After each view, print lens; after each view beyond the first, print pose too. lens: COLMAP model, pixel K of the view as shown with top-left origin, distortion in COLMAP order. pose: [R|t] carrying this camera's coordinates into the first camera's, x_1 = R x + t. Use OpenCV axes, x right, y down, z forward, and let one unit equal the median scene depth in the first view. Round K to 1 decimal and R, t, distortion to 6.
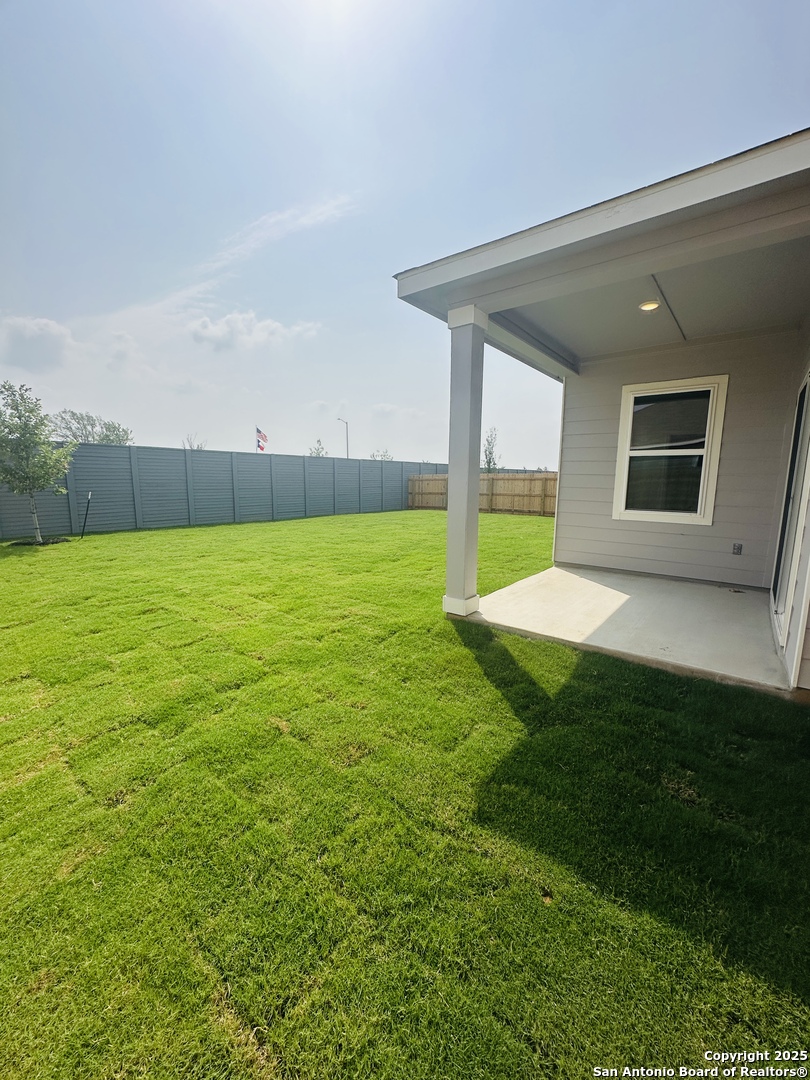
lens RADIAL K [[434.4, 0, 398.9], [0, 434.4, 542.7], [0, 0, 1]] dist [0.003601, -0.000042]
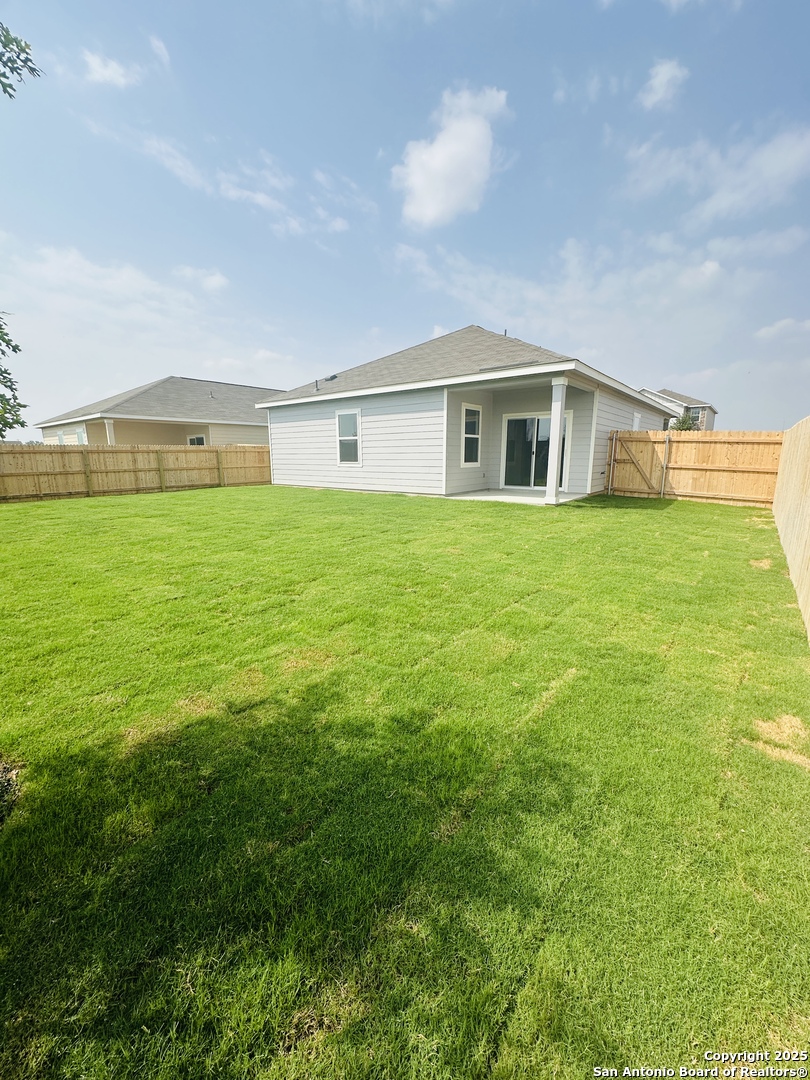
lens RADIAL K [[434.4, 0, 402.6], [0, 434.4, 539.3], [0, 0, 1]] dist [0.003601, -0.000042]
pose [[0.008224, -0.206268, 0.978461, -0.891104], [0.155624, 0.966836, 0.202509, -0.105648], [-0.987782, 0.150606, 0.040052, 0.704038]]
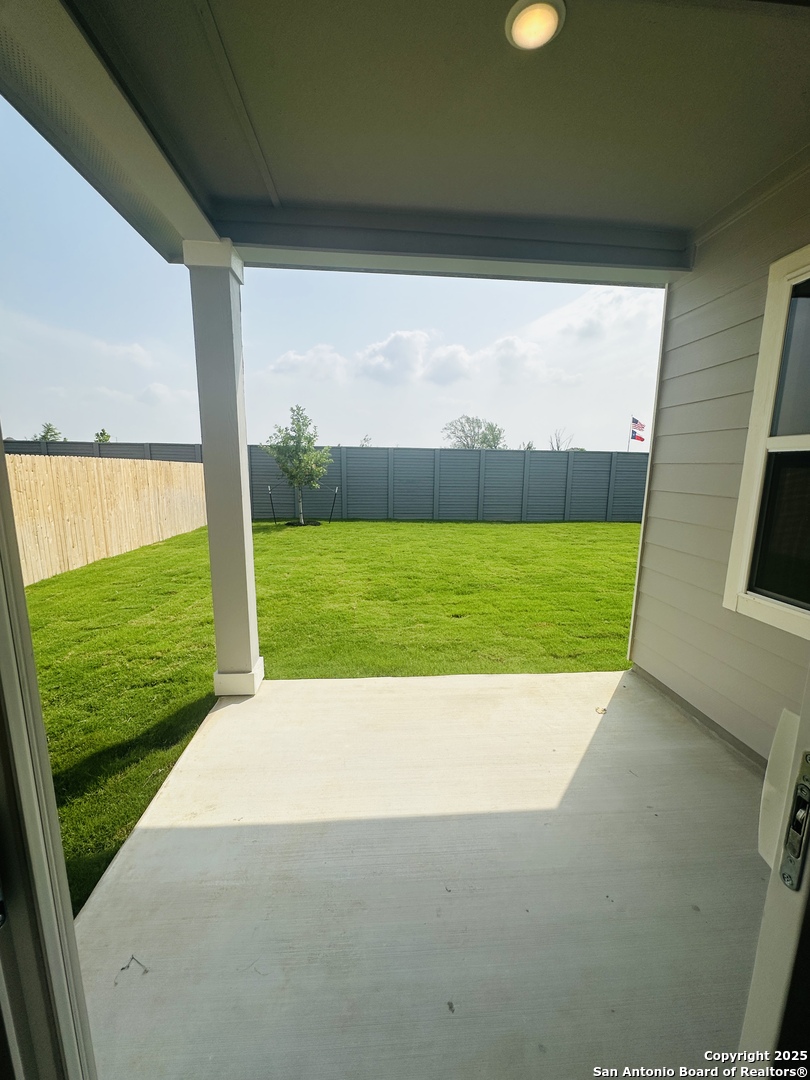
lens RADIAL K [[434.4, 0, 402.5], [0, 434.4, 541.3], [0, 0, 1]] dist [0.003601, -0.000042]
pose [[0.684127, 0.123942, -0.718755, 0.324334], [-0.115421, 0.991436, 0.061102, -0.060049], [0.720172, 0.041158, 0.692574, 0.285239]]
